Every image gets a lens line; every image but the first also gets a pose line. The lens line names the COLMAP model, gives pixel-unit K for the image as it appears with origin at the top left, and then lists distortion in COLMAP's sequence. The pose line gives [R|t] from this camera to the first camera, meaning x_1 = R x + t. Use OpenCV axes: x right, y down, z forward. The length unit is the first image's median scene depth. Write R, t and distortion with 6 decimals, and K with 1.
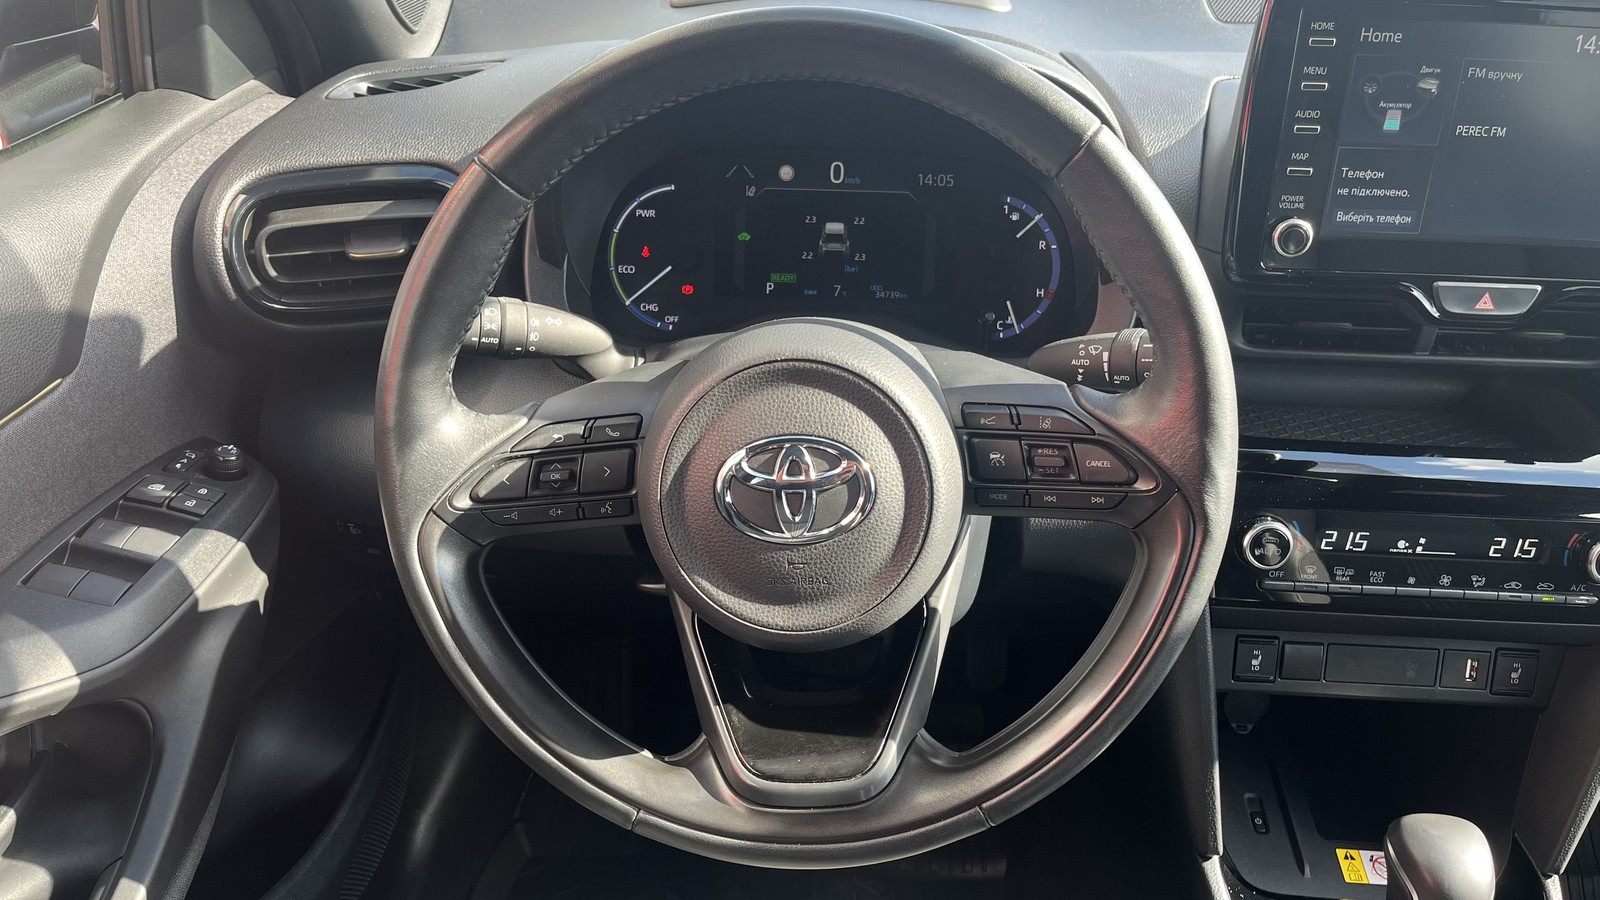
lens RADIAL K [[1195.0, 0, 795.1], [0, 1195.0, 454.0], [0, 0, 1]] dist [0.061103, -0.087206]
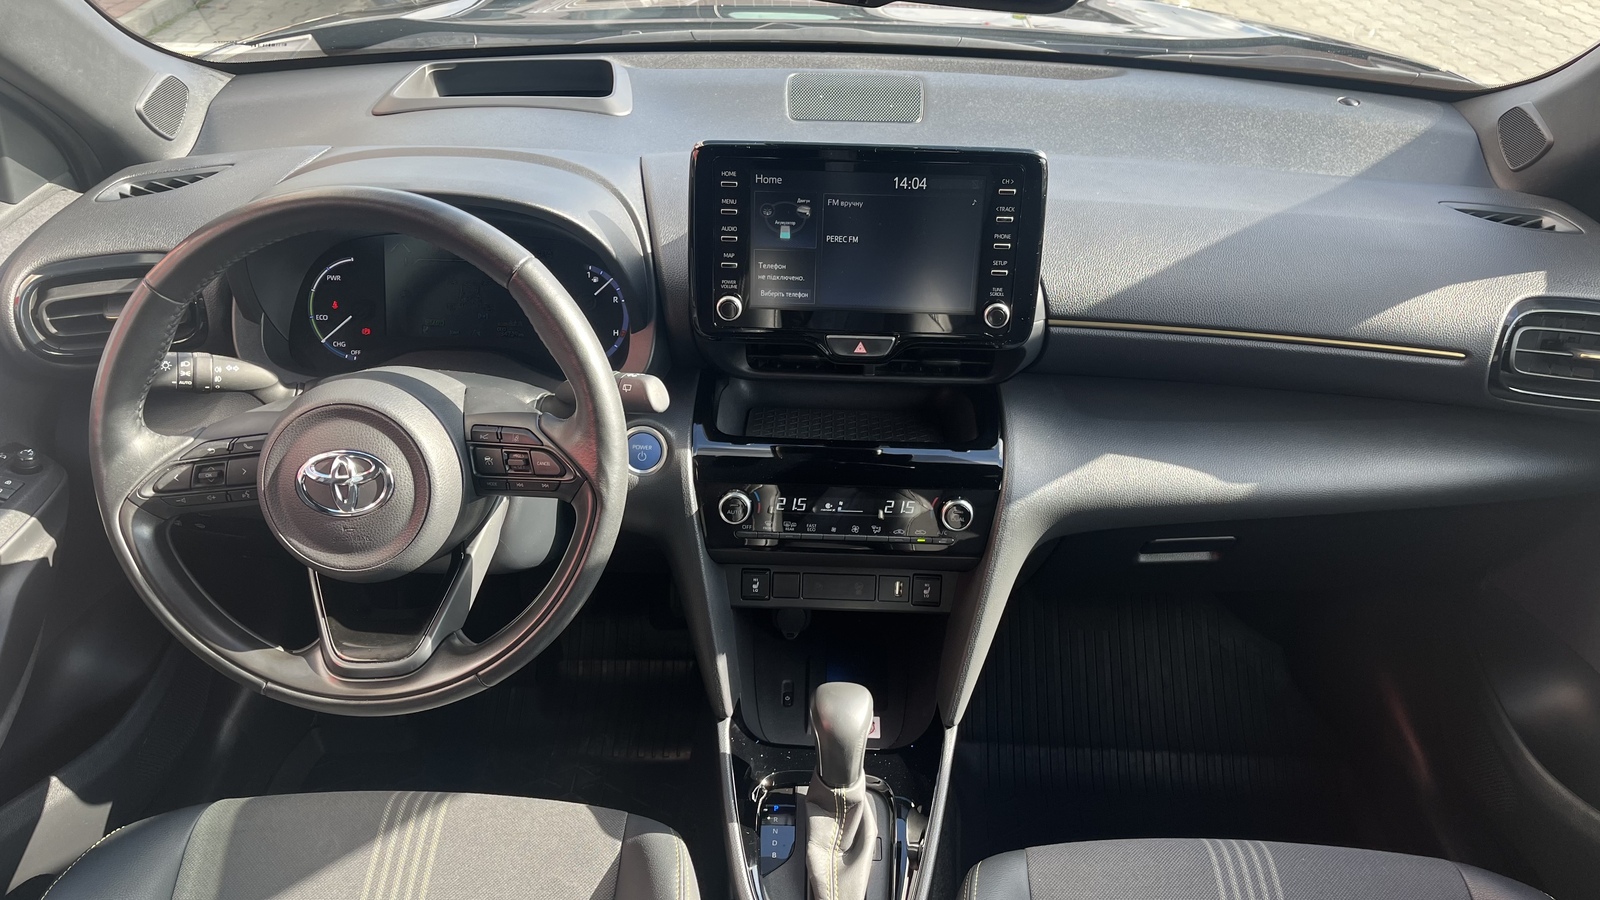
lens RADIAL K [[1195.0, 0, 788.2], [0, 1195.0, 448.9], [0, 0, 1]] dist [0.061103, -0.087206]
pose [[0.999466, -0.013567, 0.029742, 0.445307], [0.012494, 0.999275, 0.035972, -0.054949], [-0.030208, -0.035582, 0.998910, -0.528396]]
